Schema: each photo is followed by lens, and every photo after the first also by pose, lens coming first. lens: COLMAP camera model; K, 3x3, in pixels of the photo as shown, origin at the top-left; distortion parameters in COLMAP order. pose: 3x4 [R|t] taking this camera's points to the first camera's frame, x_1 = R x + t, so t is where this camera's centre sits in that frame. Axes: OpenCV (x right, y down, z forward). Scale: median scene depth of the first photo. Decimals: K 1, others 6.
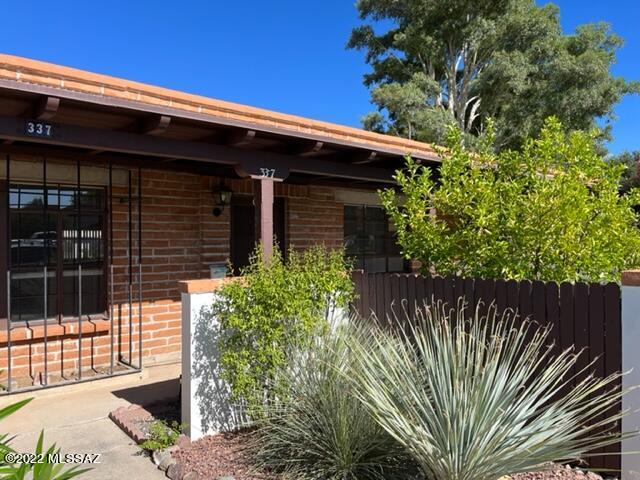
lens RADIAL K [[482.8, 0, 320.0], [0, 482.8, 240.0], [0, 0, 1]] dist [0.060341, -0.082103]
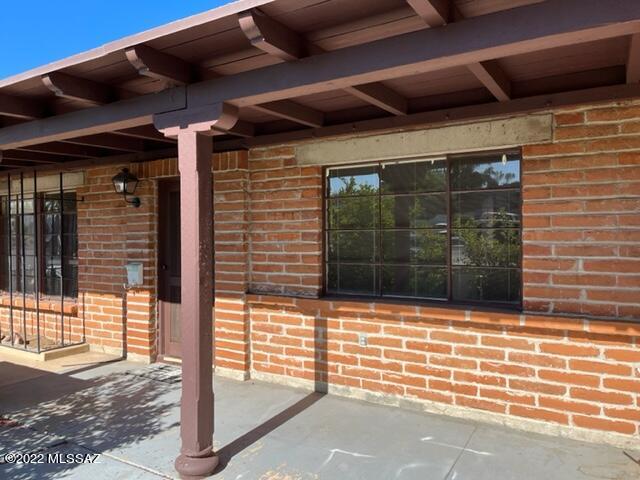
lens RADIAL K [[482.8, 0, 320.0], [0, 482.8, 240.0], [0, 0, 1]] dist [0.060341, -0.082103]
pose [[0.292571, -0.012552, -0.956161, 0.780705], [-0.009515, 0.999826, -0.016037, 0.023448], [0.956196, 0.013790, 0.292401, 1.128489]]
